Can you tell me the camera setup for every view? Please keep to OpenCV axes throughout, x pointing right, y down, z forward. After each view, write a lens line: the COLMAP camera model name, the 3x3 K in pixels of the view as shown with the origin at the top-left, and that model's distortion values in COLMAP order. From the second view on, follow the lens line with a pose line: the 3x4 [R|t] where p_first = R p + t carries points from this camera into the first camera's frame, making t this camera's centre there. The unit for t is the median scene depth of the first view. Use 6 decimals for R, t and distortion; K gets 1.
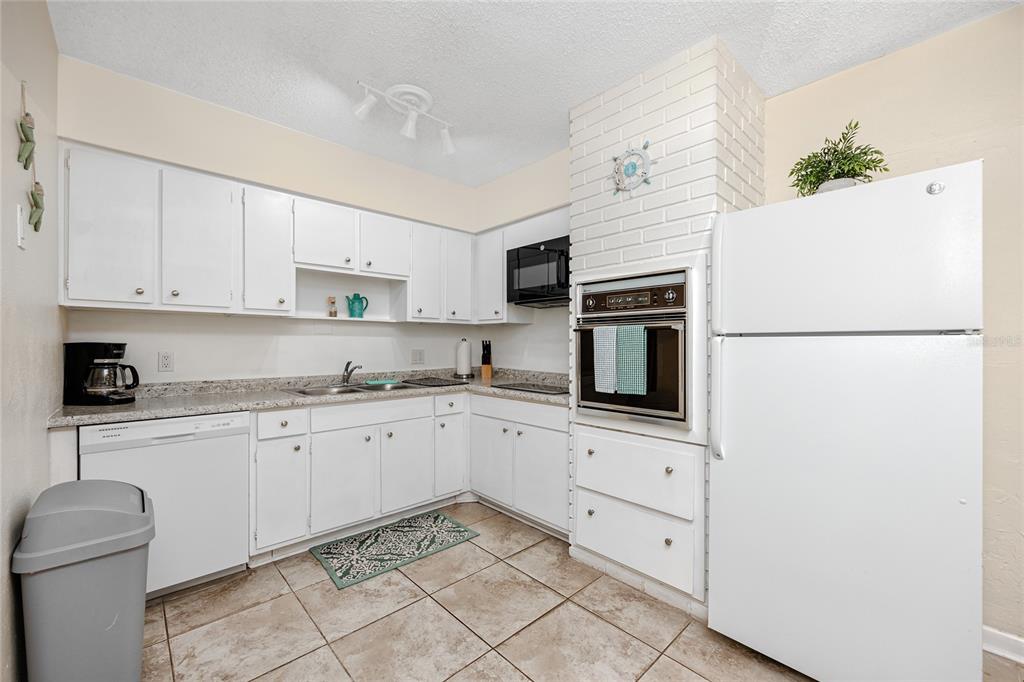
lens RADIAL K [[414.0, 0, 514.6], [0, 414.0, 344.7], [0, 0, 1]] dist [0.000189, 0.000365]
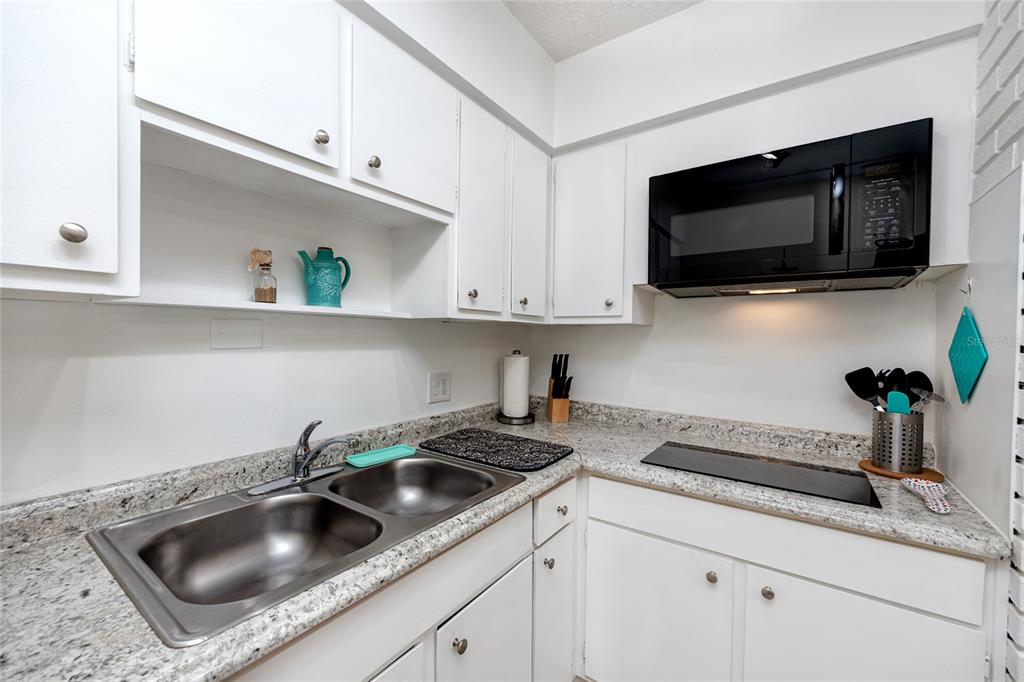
lens RADIAL K [[412.4, 0, 512.6], [0, 412.4, 344.1], [0, 0, 1]] dist [0.000249, 0.000107]
pose [[0.979042, 0.007765, 0.203512, -0.364810], [-0.011311, 0.999804, 0.016267, -0.046967], [-0.203345, -0.018228, 0.978937, 0.725103]]
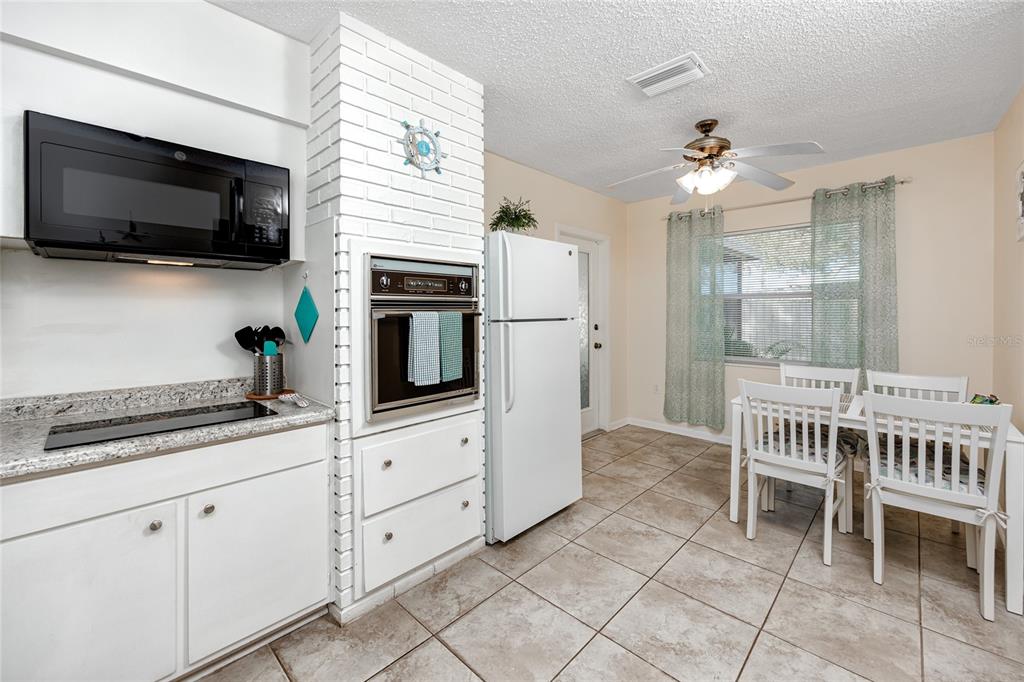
lens RADIAL K [[412.9, 0, 511.1], [0, 412.9, 311.7], [0, 0, 1]] dist [-0.000375, -0.000011]
pose [[-0.049410, -0.002189, 0.998776, -0.586951], [0.002550, 0.999994, 0.002318, -0.039184], [-0.998775, 0.002661, -0.049404, 0.721376]]
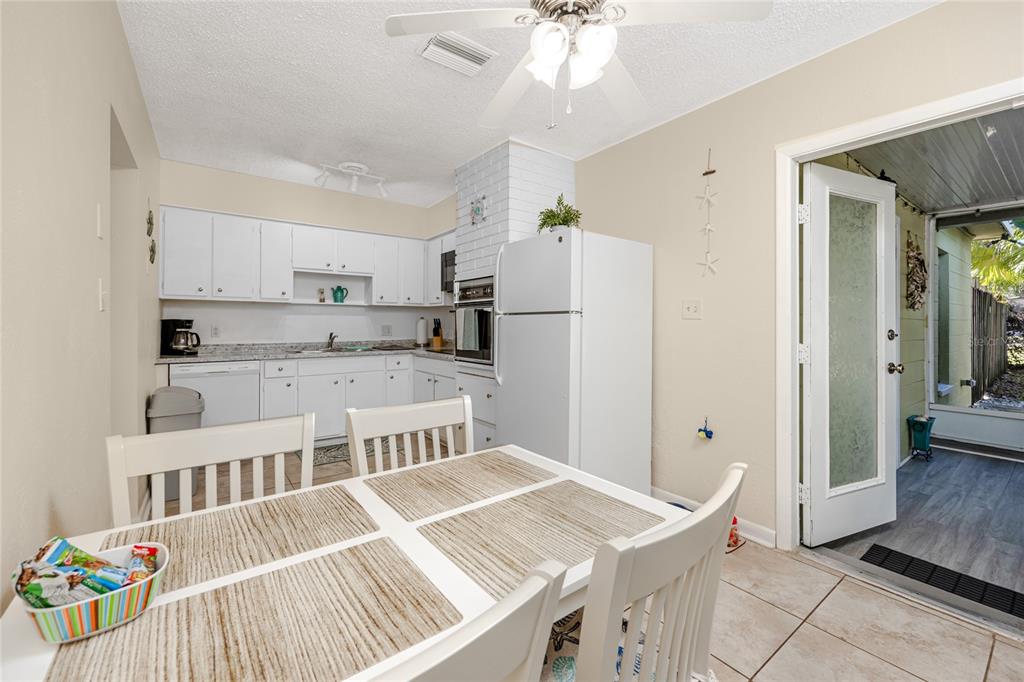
lens RADIAL K [[421.1, 0, 508.7], [0, 421.1, 320.8], [0, 0, 1]] dist [-0.000172, -0.000077]
pose [[0.992904, -0.000115, -0.118922, 0.490347], [-0.000875, 0.999965, -0.008268, 0.012330], [0.118919, 0.008313, 0.992869, -0.497910]]
